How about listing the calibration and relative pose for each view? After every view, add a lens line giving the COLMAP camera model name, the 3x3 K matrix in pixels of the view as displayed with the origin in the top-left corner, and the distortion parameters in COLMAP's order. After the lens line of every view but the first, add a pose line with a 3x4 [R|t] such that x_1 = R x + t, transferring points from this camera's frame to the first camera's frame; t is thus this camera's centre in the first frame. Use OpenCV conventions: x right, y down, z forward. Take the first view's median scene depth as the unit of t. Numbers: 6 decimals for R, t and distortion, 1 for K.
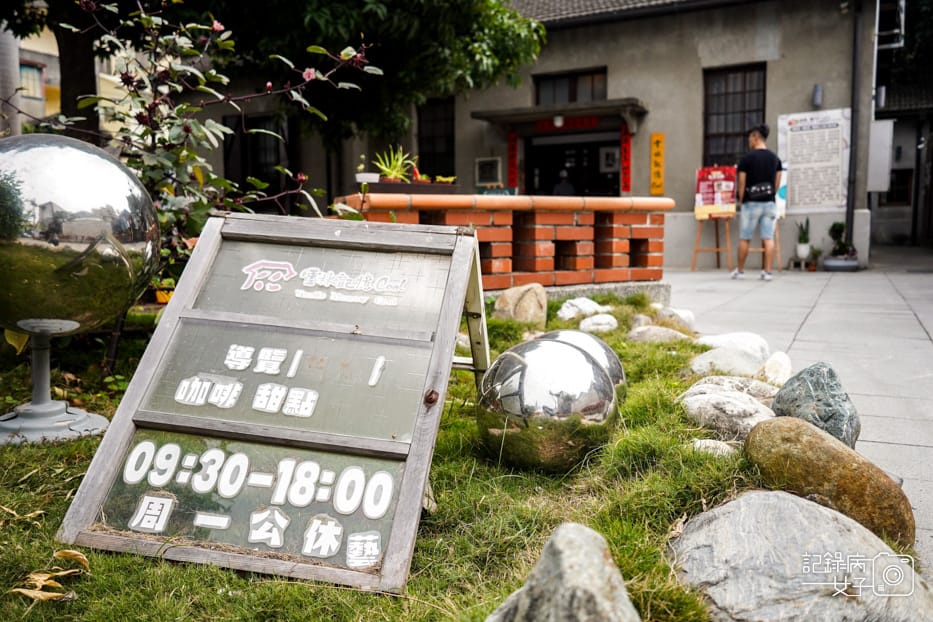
lens RADIAL K [[751.6, 0, 471.1], [0, 751.6, 310.5], [0, 0, 1]] dist [-0.013976, 0.023106]
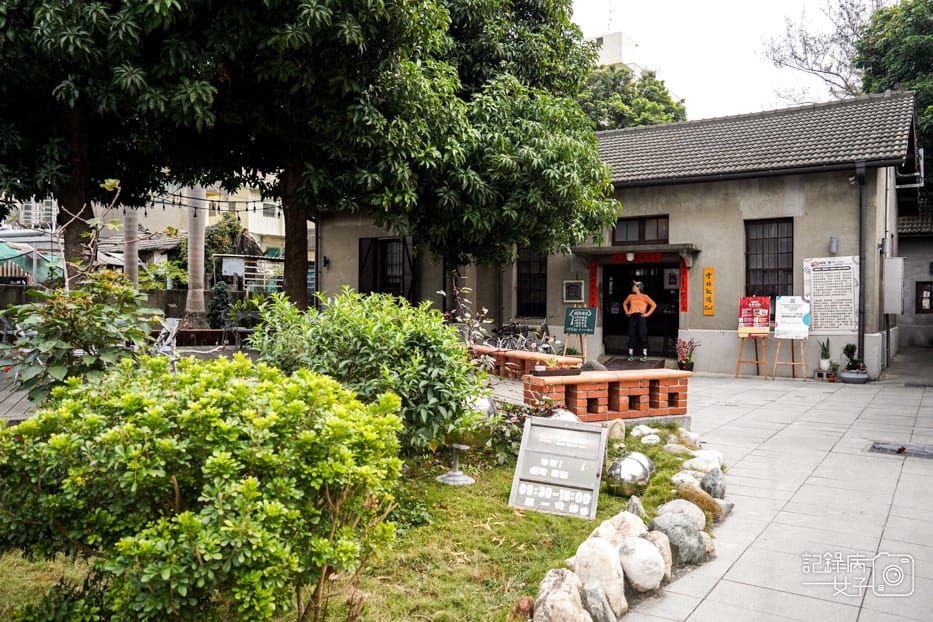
lens RADIAL K [[751.6, 0, 472.9], [0, 751.6, 311.4], [0, 0, 1]] dist [-0.013976, 0.023106]
pose [[0.995872, 0.016793, -0.089204, -0.041133], [-0.024954, 0.995521, -0.091184, -0.039702], [0.087273, 0.093034, 0.991831, -0.333913]]
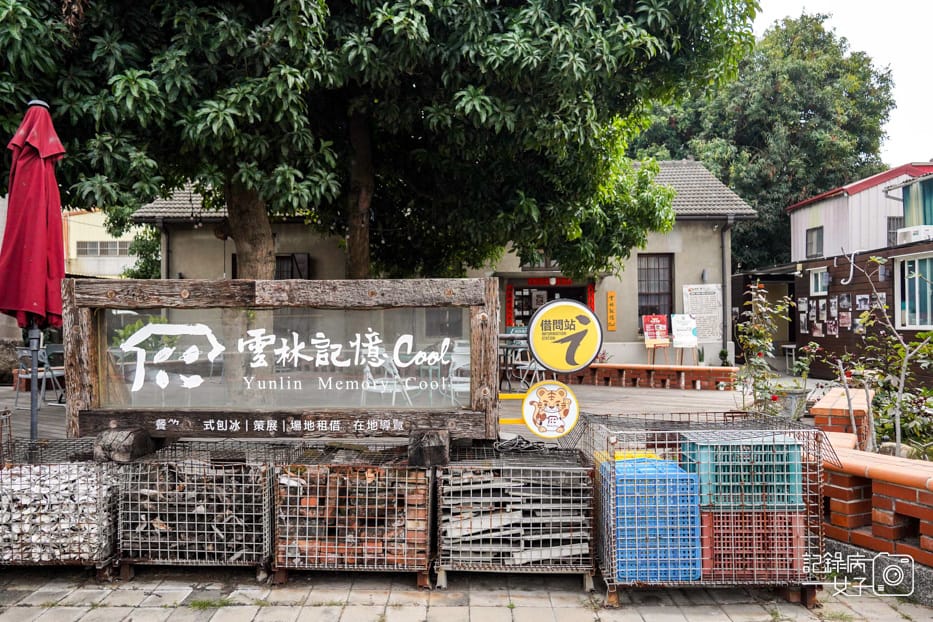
lens RADIAL K [[751.6, 0, 466.2], [0, 751.6, 312.0], [0, 0, 1]] dist [-0.013976, 0.023106]
pose [[0.882564, 0.004446, 0.470171, -0.843084], [0.049122, 0.993611, -0.101603, -0.056810], [-0.467619, 0.112767, 0.876707, -0.246817]]
